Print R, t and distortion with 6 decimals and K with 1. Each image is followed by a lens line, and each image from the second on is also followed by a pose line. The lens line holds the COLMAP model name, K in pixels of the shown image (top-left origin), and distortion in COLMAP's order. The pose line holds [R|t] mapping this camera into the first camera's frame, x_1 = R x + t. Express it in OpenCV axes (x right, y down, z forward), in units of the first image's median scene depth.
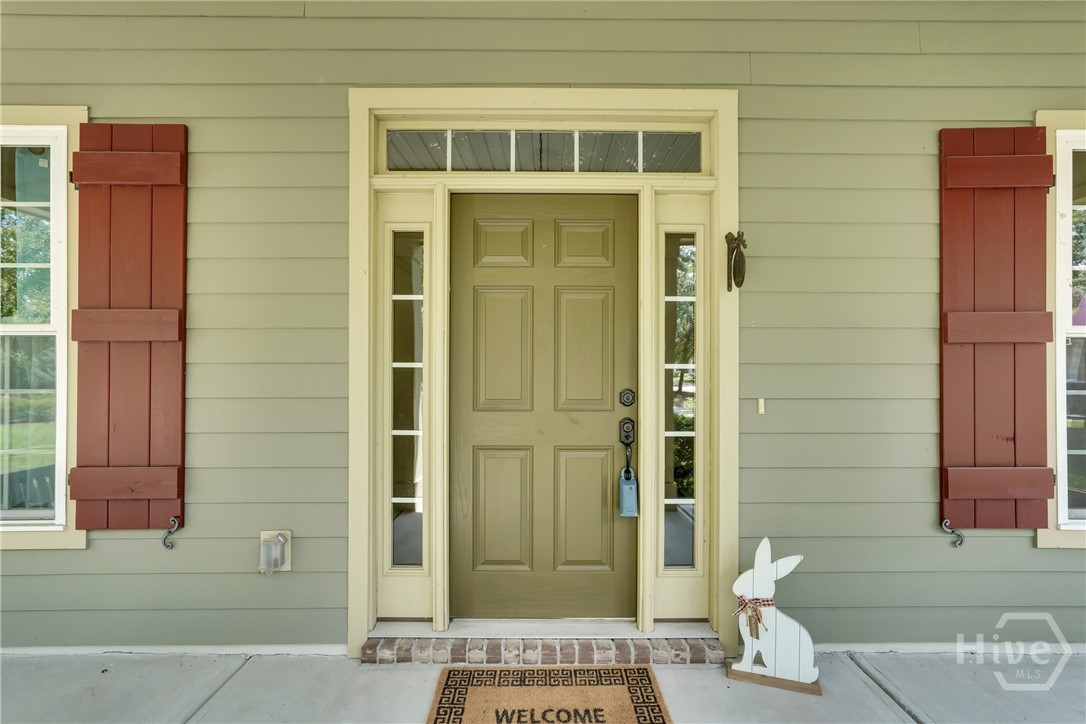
lens RADIAL K [[481.3, 0, 550.0], [0, 481.3, 363.8], [0, 0, 1]] dist [-0.005614, 0.001170]
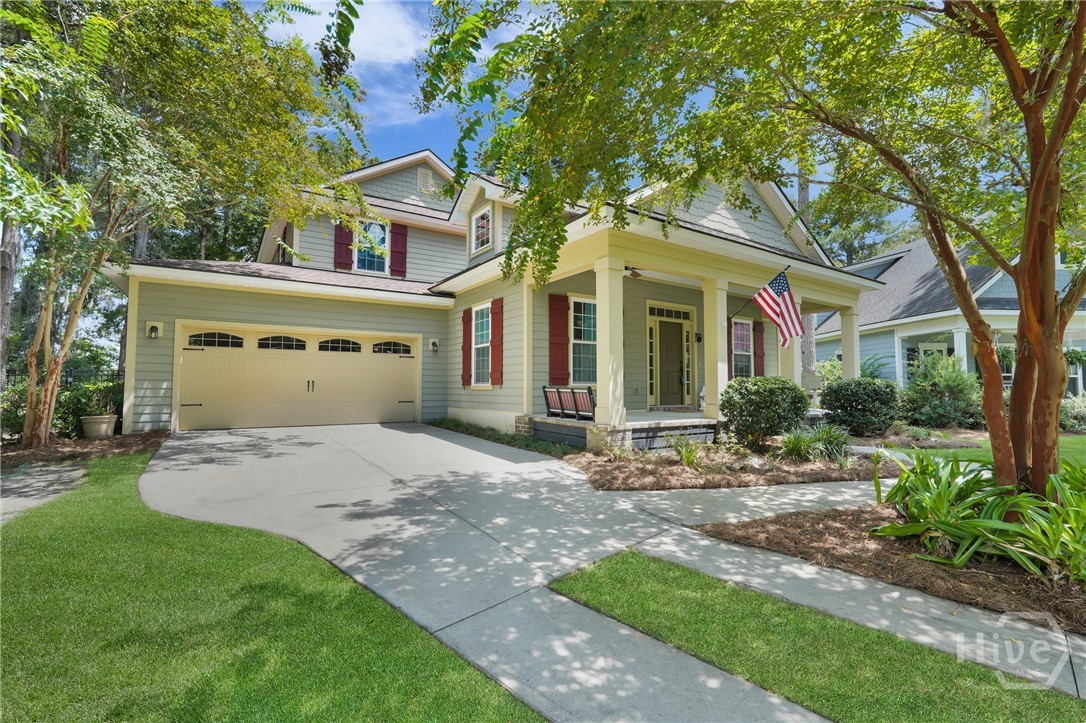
lens RADIAL K [[481.3, 0, 550.0], [0, 481.3, 363.3], [0, 0, 1]] dist [-0.005614, 0.001170]
pose [[0.833807, 0.026627, 0.551414, -4.033387], [-0.000819, 0.998895, -0.046996, 0.343083], [-0.552056, 0.038734, 0.832907, -2.650647]]
